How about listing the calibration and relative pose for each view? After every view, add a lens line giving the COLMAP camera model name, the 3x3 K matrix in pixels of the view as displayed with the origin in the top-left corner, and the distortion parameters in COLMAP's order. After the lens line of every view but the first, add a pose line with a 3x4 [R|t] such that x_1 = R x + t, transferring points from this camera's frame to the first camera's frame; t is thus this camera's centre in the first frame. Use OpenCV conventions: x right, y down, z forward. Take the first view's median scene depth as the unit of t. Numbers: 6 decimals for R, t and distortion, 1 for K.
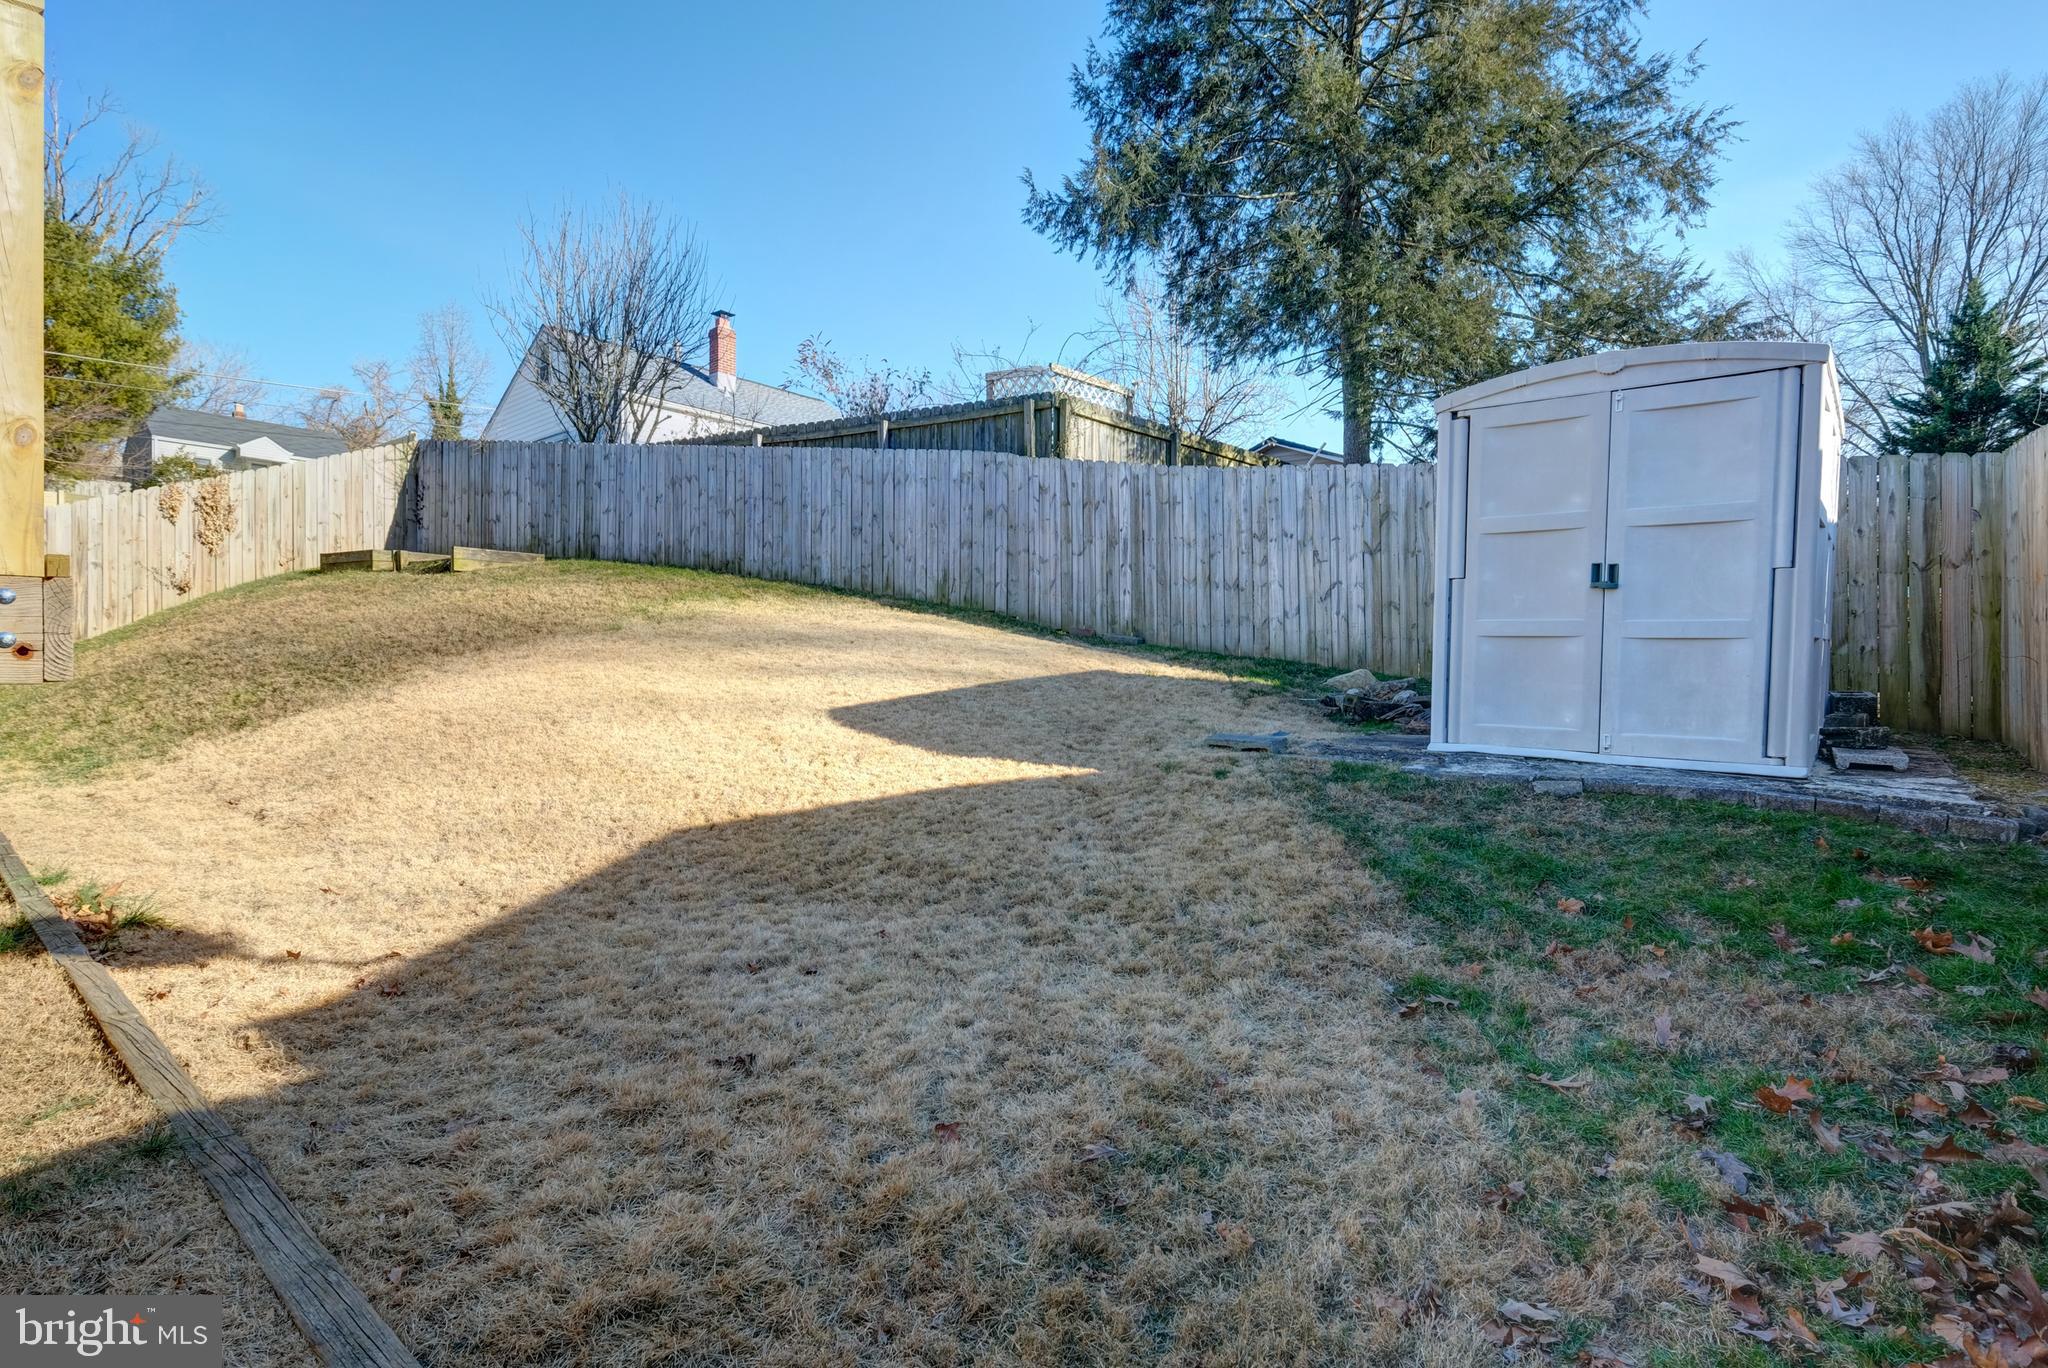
lens RADIAL K [[1042.1, 0, 1022.6], [0, 1042.1, 693.2], [0, 0, 1]] dist [-0.000360, -0.001618]
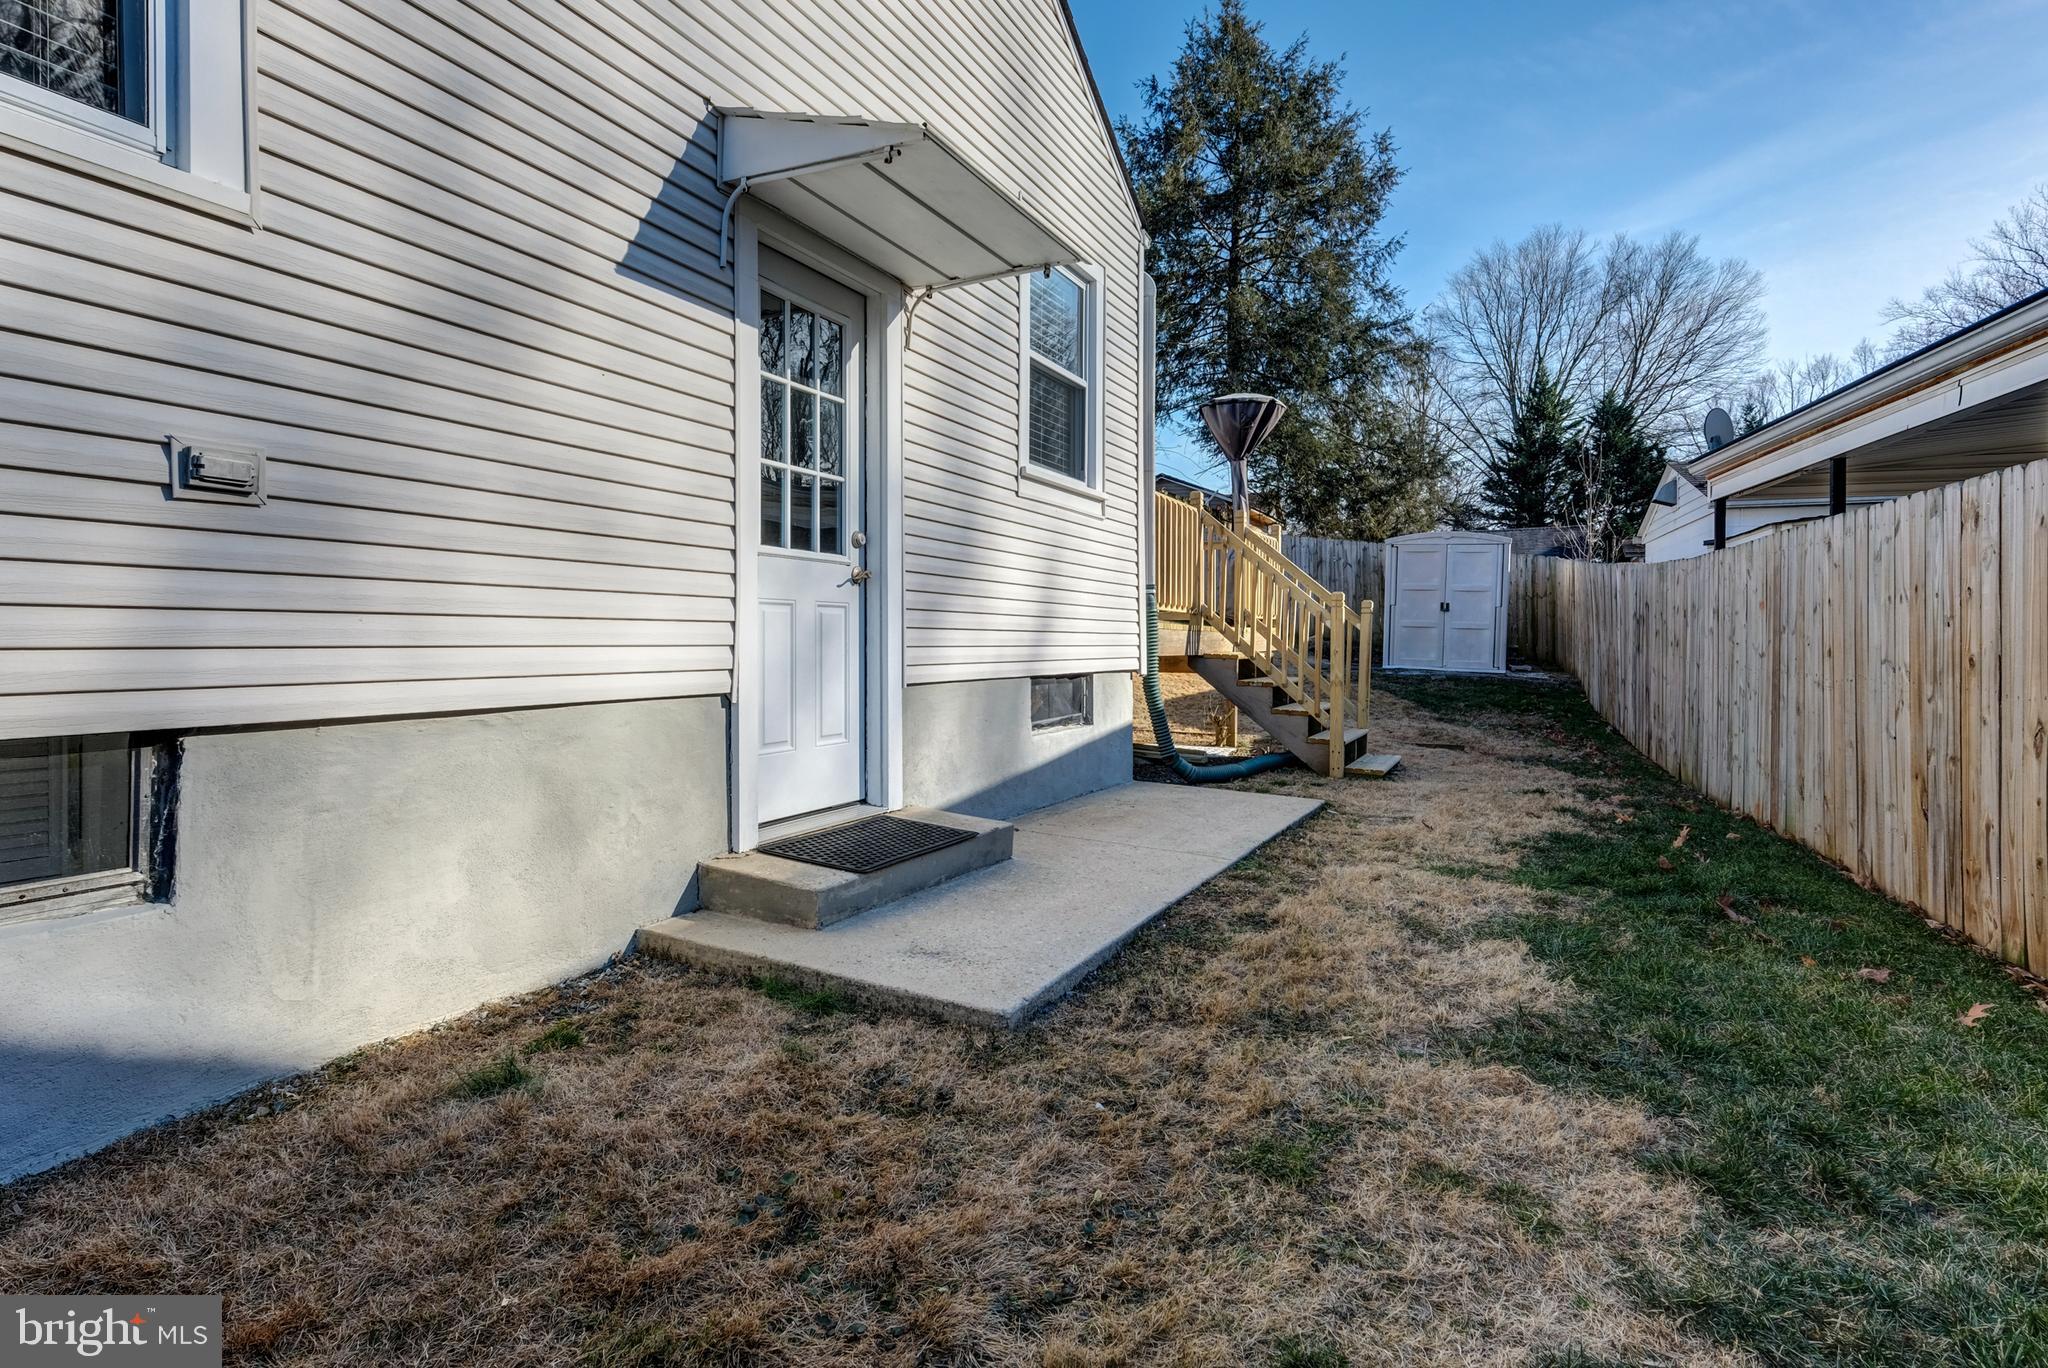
lens RADIAL K [[1042.1, 0, 1037.9], [0, 1042.1, 640.6], [0, 0, 1]] dist [-0.000360, -0.001618]
pose [[0.957644, -0.002541, 0.287945, -0.215507], [0.002033, 0.999996, 0.002064, -0.003928], [-0.287949, -0.001391, 0.957645, -0.230404]]
